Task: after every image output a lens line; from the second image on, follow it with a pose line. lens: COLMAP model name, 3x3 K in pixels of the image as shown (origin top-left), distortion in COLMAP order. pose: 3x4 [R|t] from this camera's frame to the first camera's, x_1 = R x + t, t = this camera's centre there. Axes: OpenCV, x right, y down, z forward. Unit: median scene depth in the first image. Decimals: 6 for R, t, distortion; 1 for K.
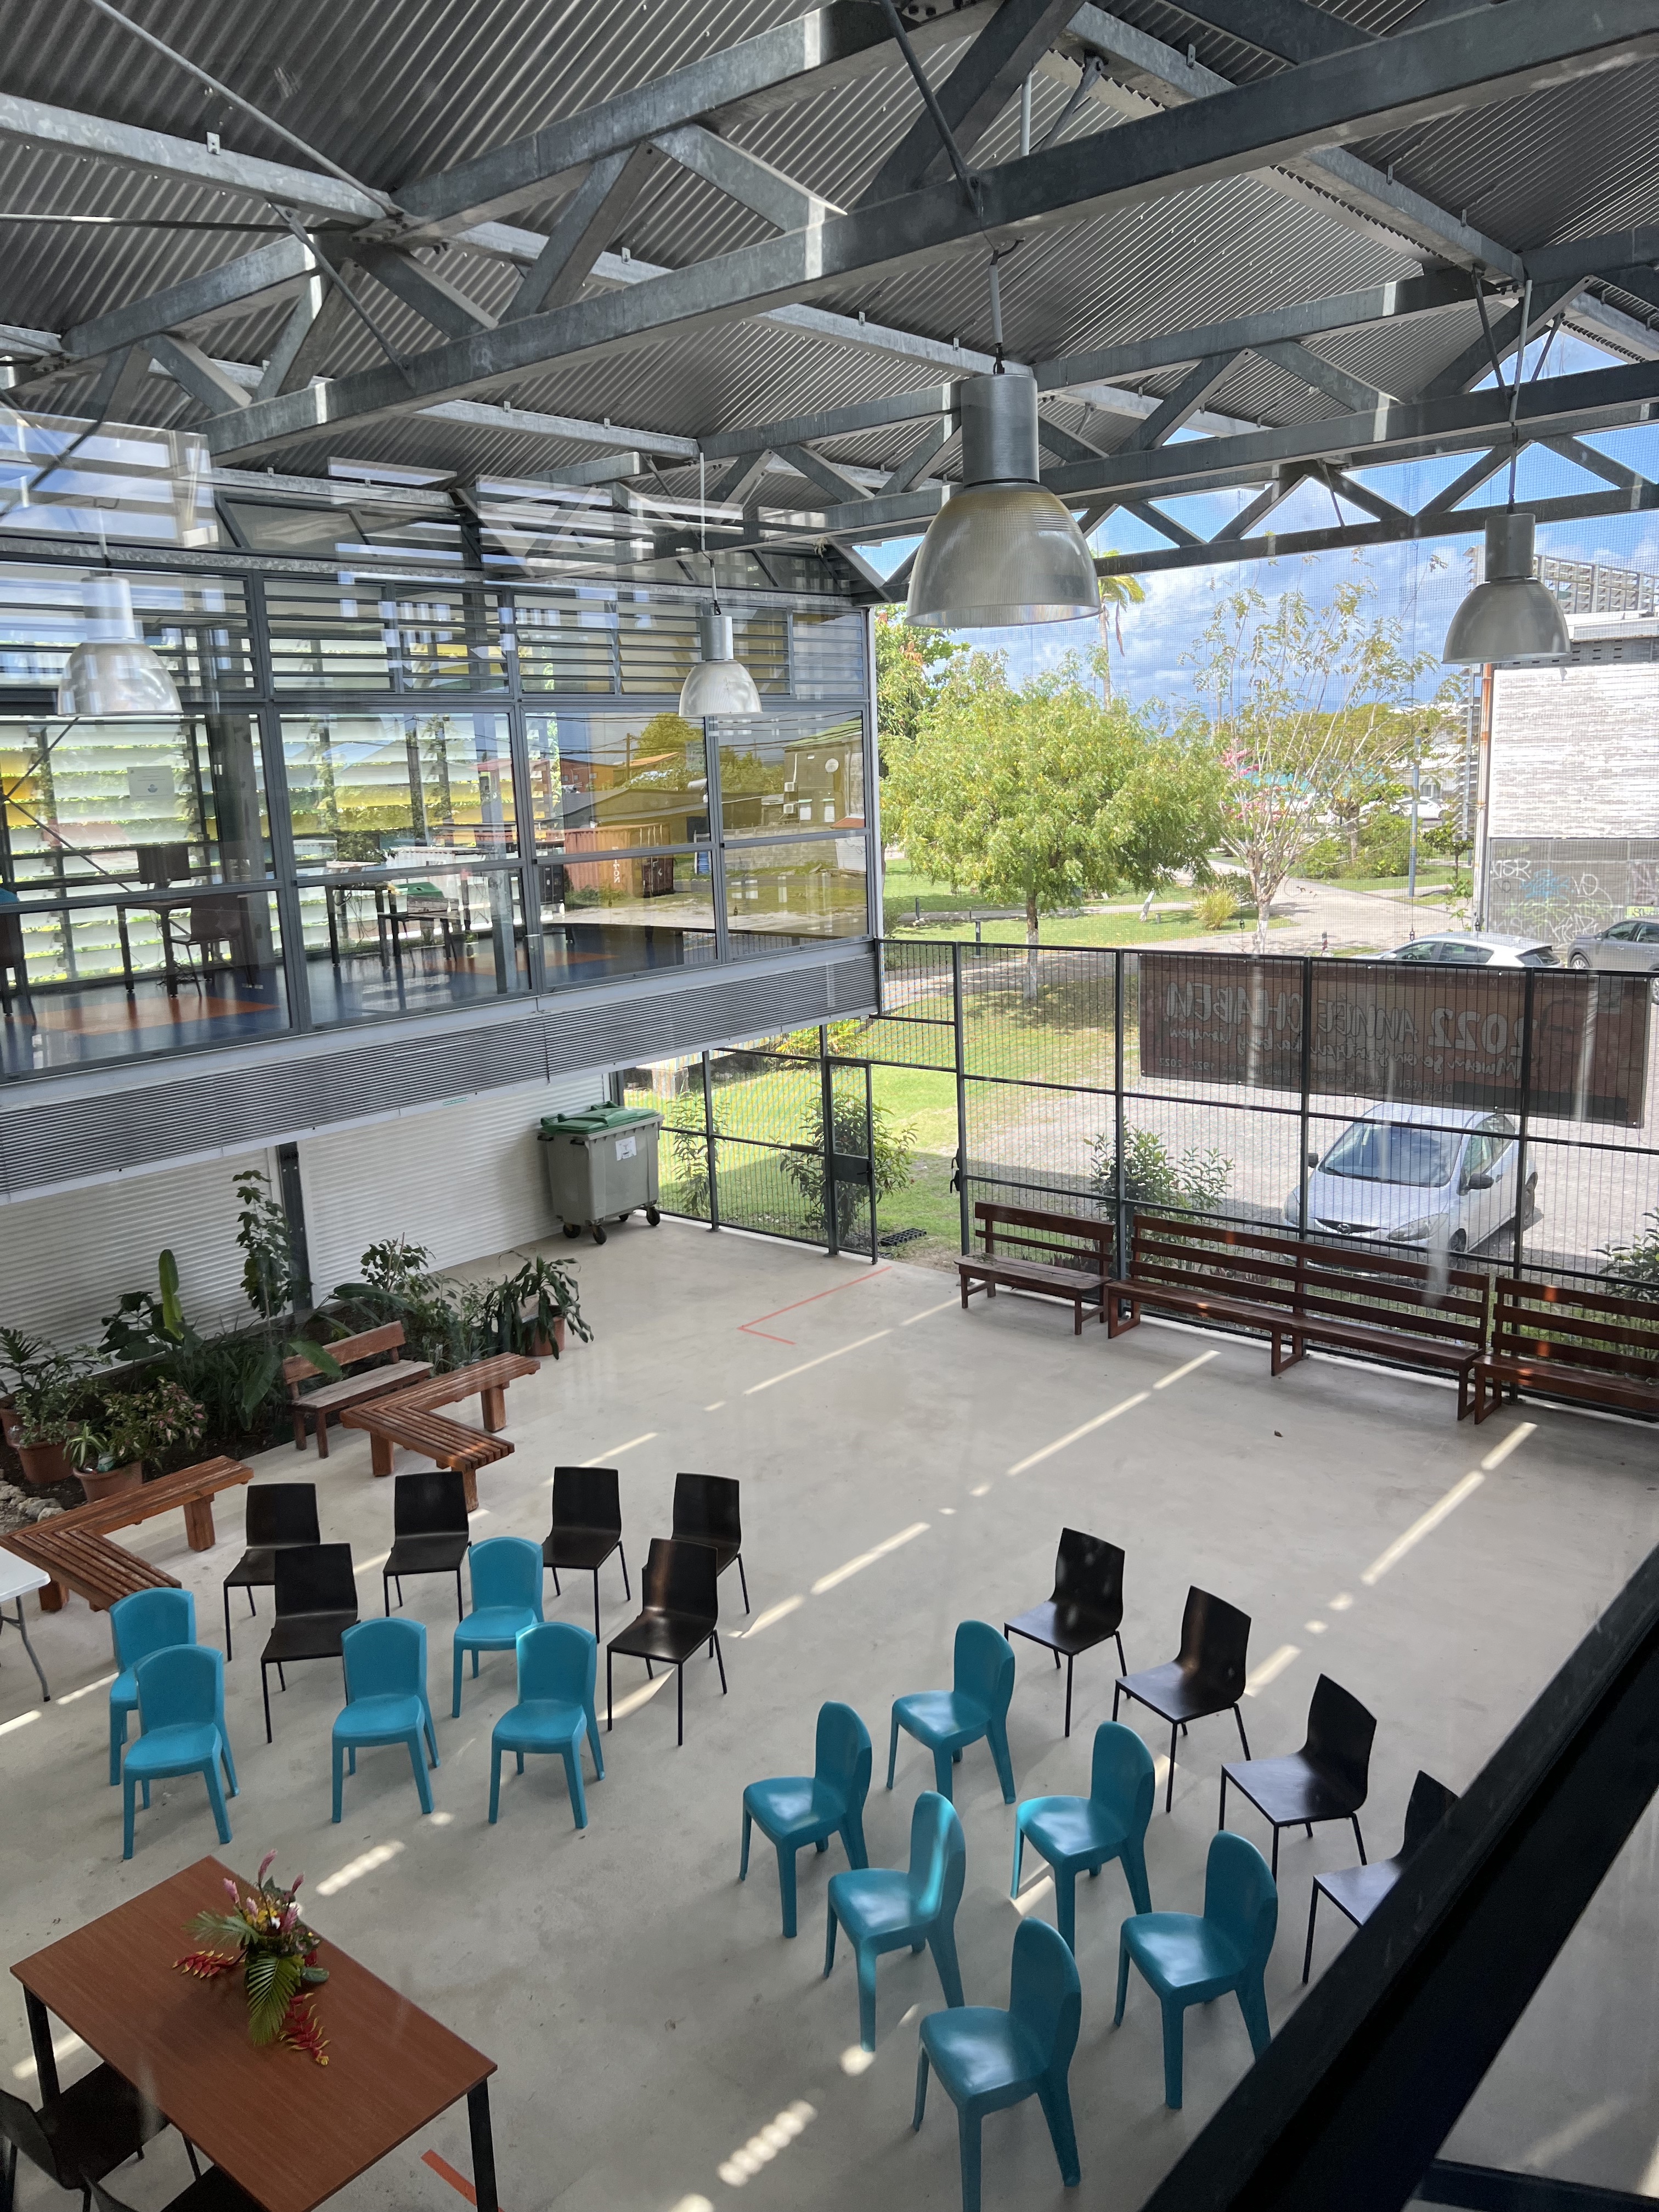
lens RADIAL K [[1682.7, 0, 835.8], [0, 1682.7, 1102.5], [0, 0, 1]] dist [0.011397, 0.003045]
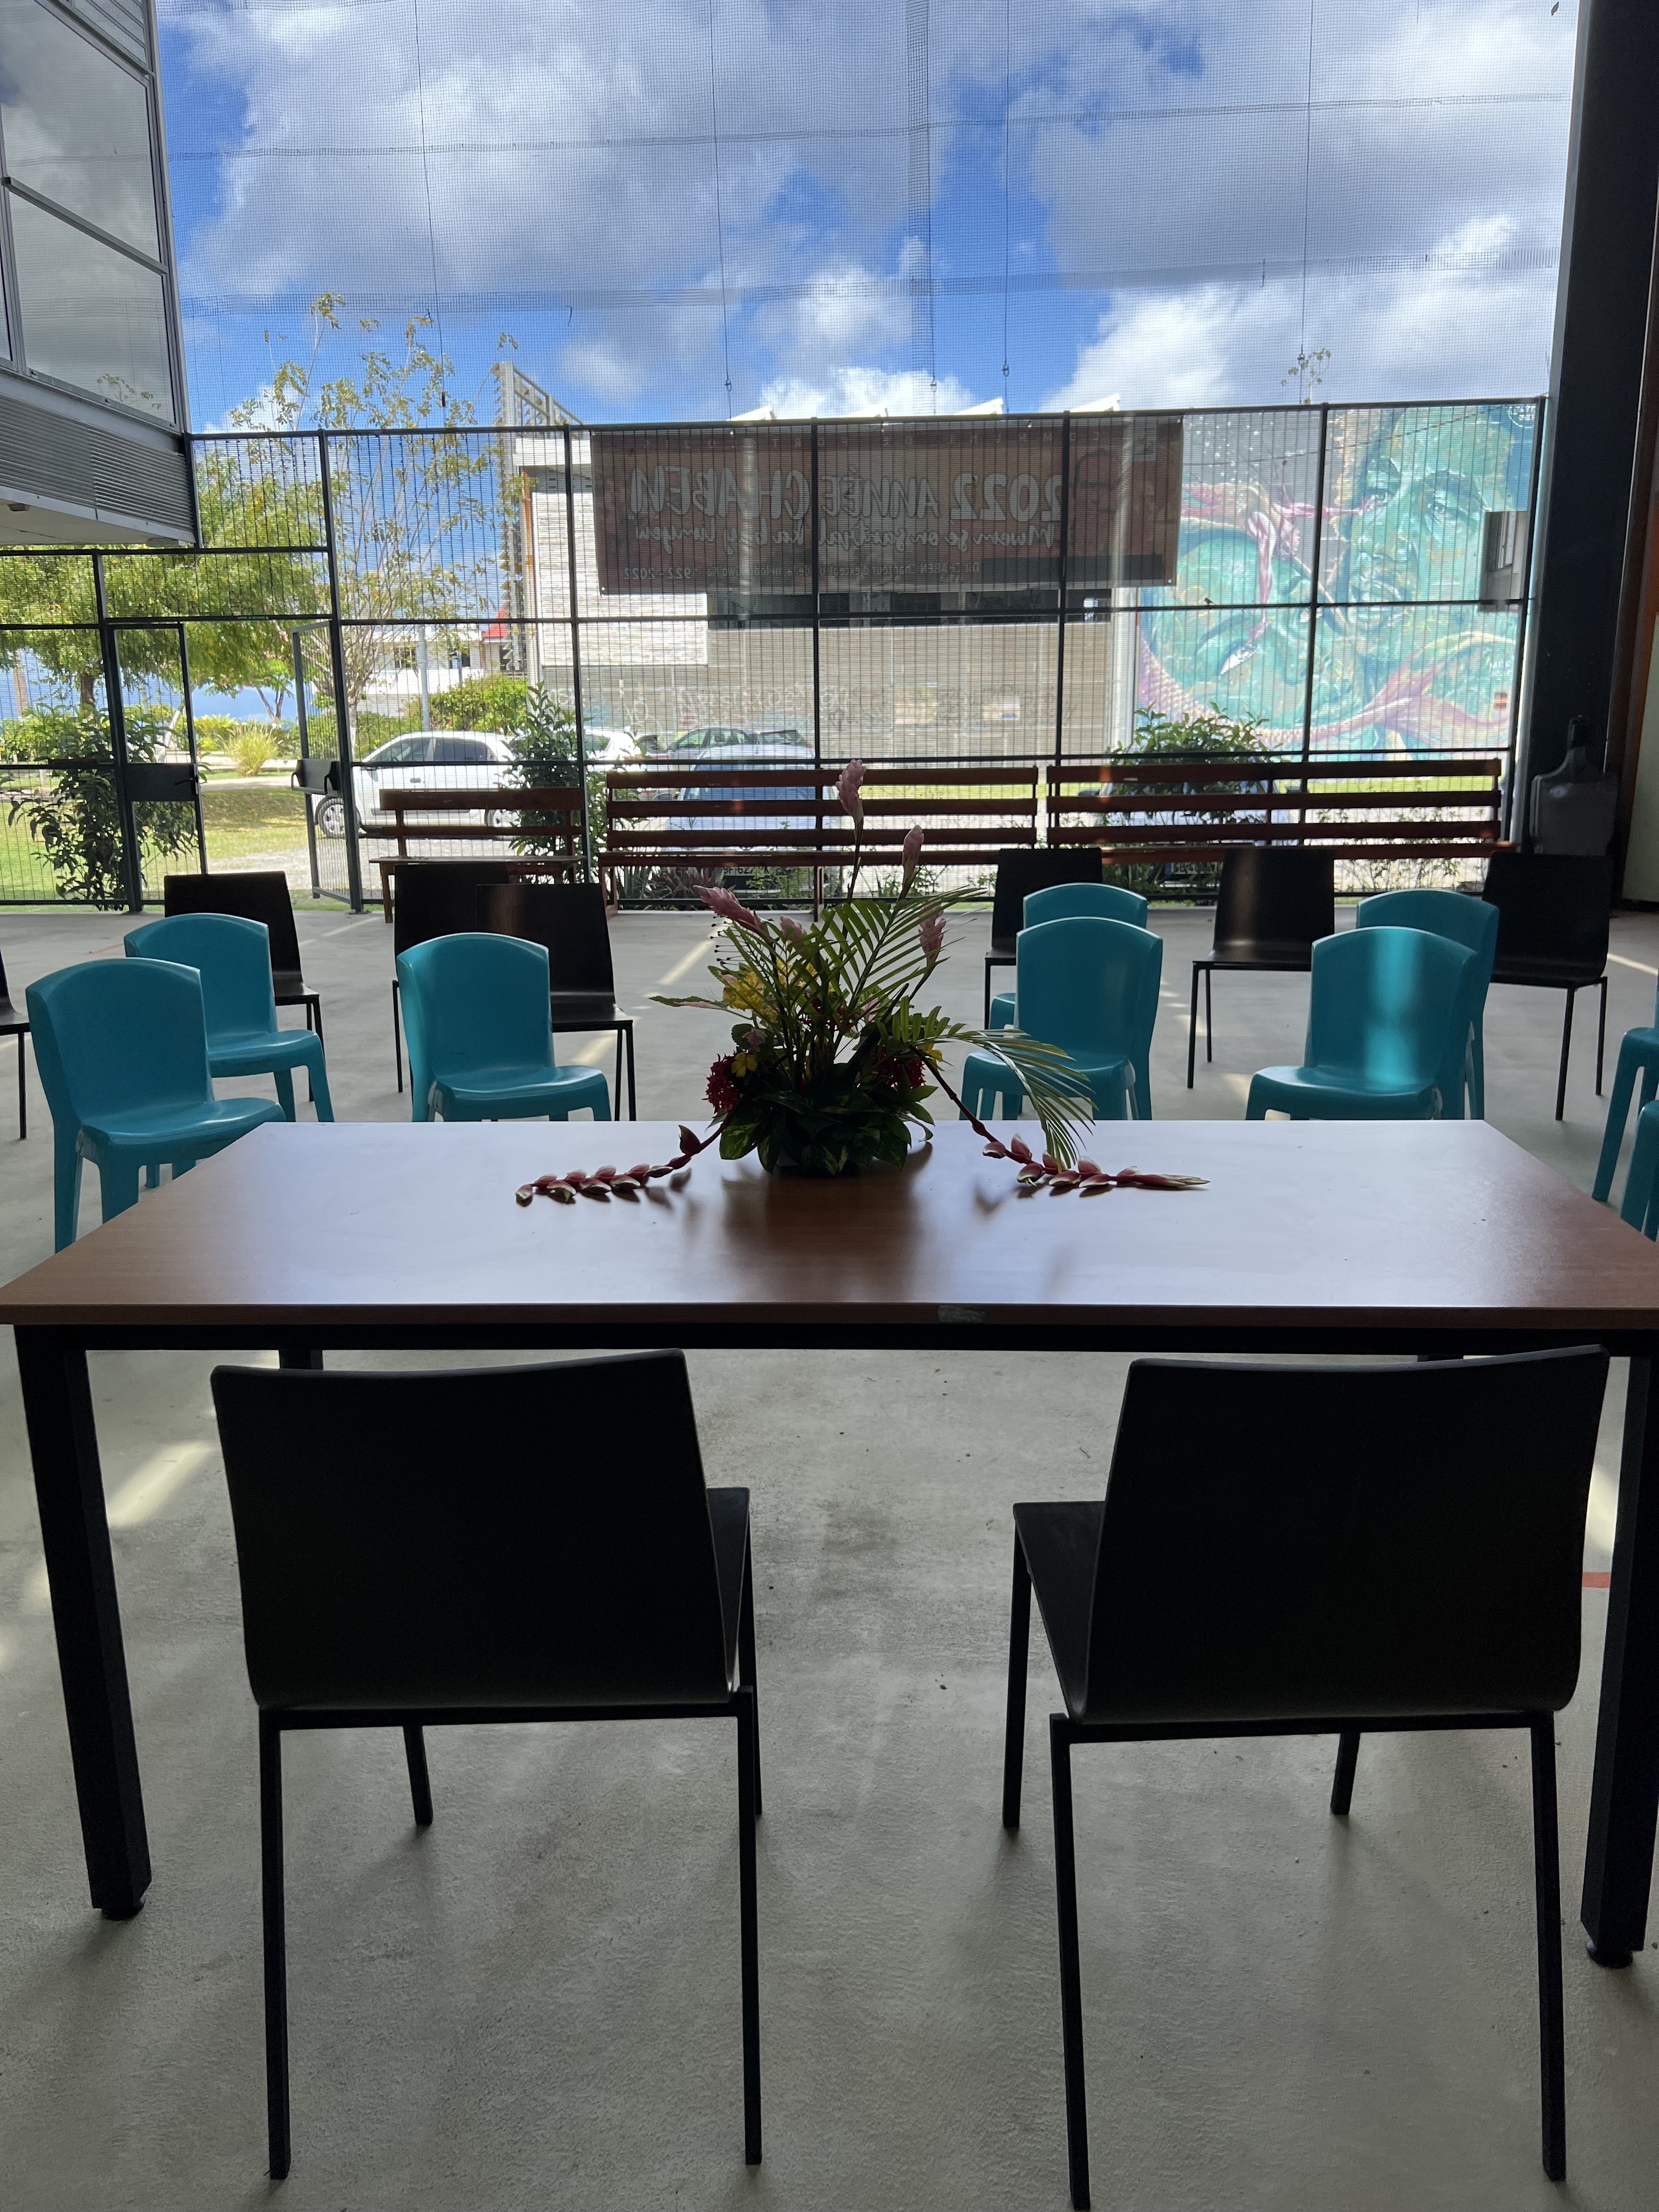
lens RADIAL K [[1682.7, 0, 838.2], [0, 1682.7, 1115.4], [0, 0, 1]] dist [0.011397, 0.003045]
pose [[0.793697, -0.108967, 0.598474, -0.257287], [0.106055, 0.993545, 0.040248, 0.226994], [-0.598997, 0.031526, 0.800130, 0.304761]]
